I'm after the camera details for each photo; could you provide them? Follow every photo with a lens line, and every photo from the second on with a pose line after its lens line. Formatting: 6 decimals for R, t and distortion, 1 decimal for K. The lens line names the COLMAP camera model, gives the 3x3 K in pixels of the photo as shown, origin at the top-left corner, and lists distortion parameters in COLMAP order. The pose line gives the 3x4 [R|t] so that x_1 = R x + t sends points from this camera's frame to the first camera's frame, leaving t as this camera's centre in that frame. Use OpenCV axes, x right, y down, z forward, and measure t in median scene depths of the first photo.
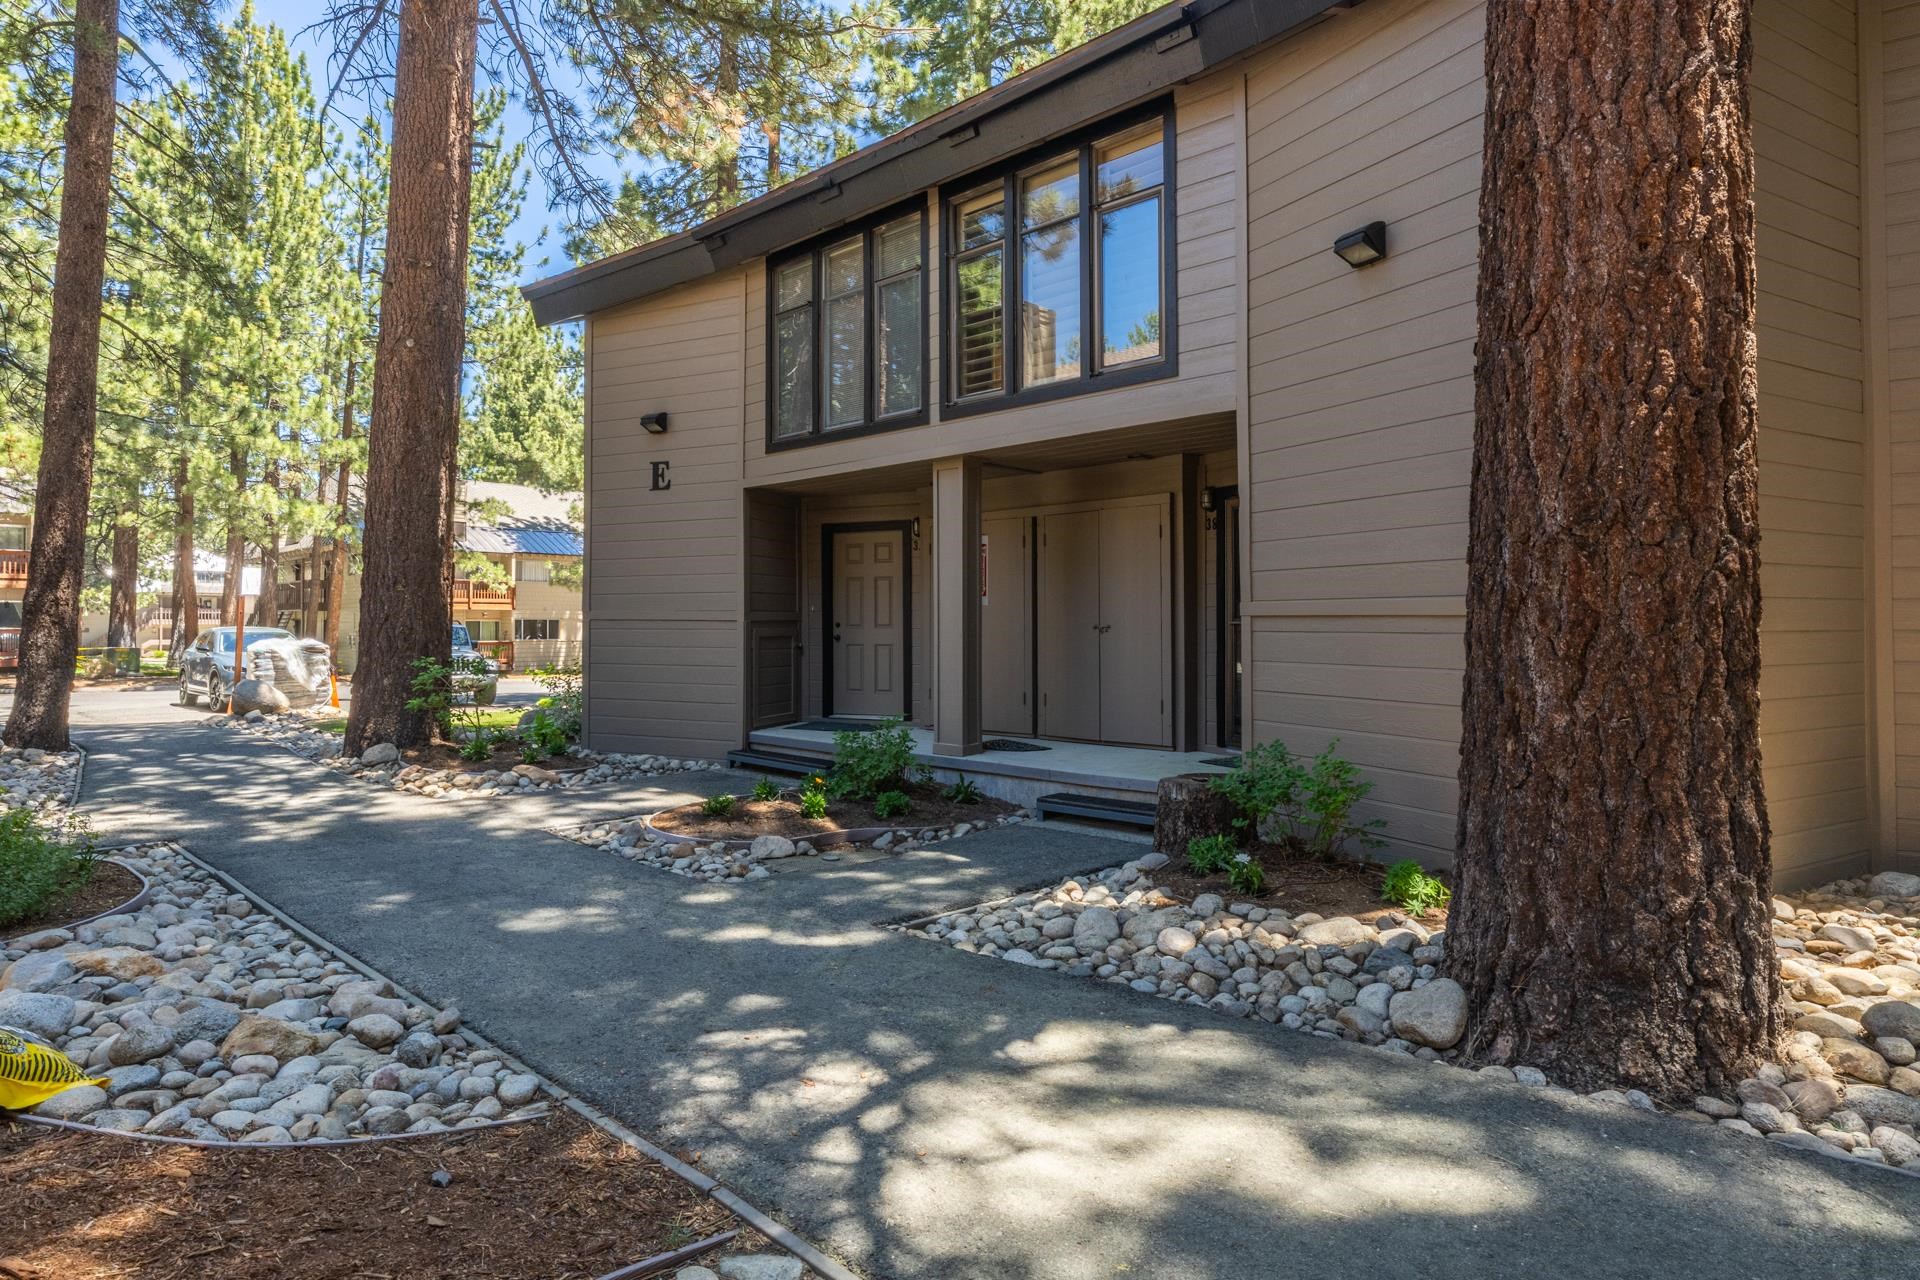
lens RADIAL K [[1107.1, 0, 960.0], [0, 1107.1, 640.0], [0, 0, 1]] dist [-0.000872, -0.000601]
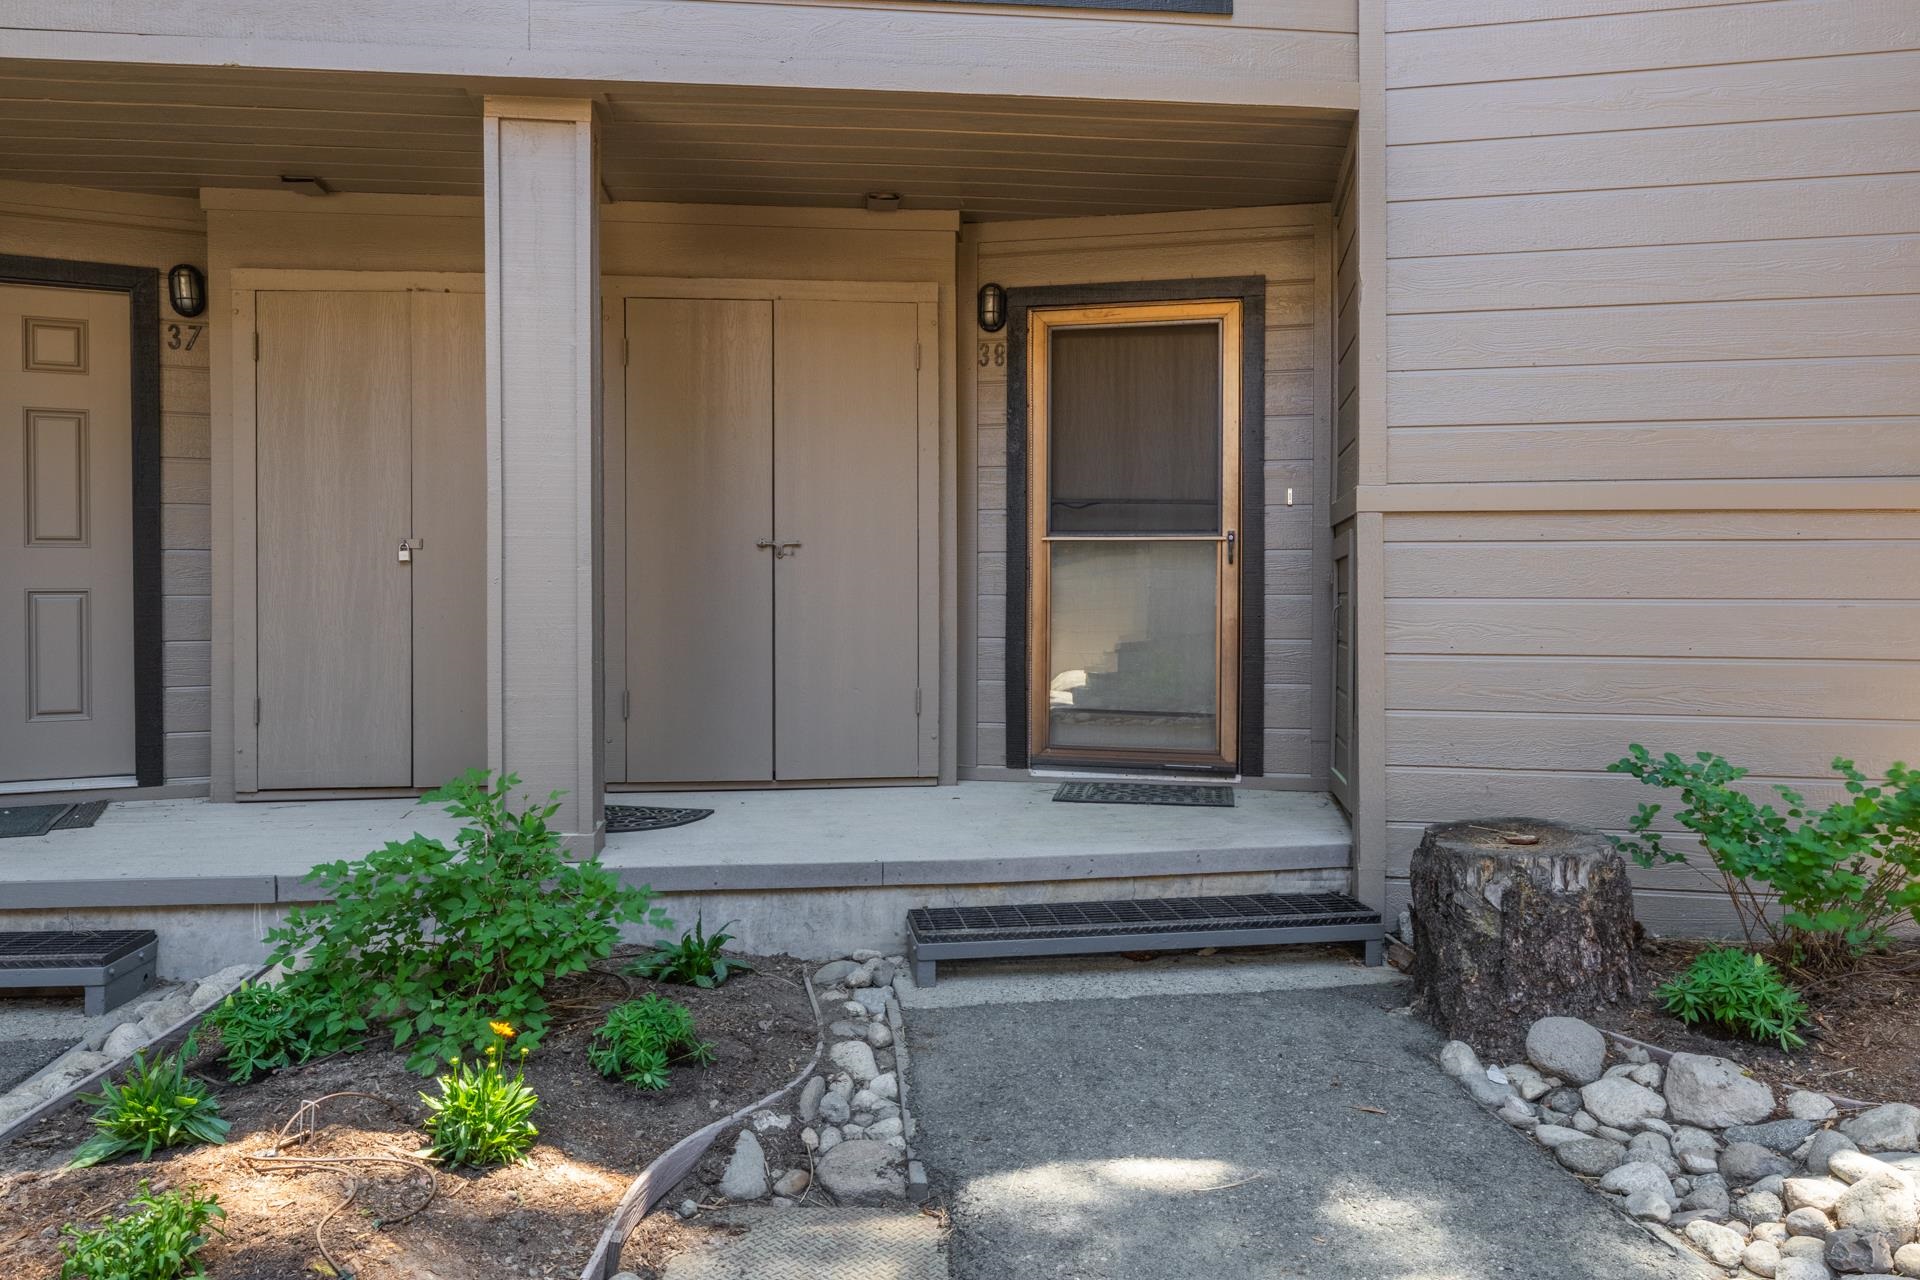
lens RADIAL K [[1282.4, 0, 674.5], [0, 1282.4, 602.6], [0, 0, 1]] dist [-0.000929, -0.001717]
pose [[0.629005, -0.009268, 0.777346, -0.327340], [0.013522, 0.999908, 0.000980, 0.012206], [-0.777283, 0.009895, 0.629073, 0.672934]]
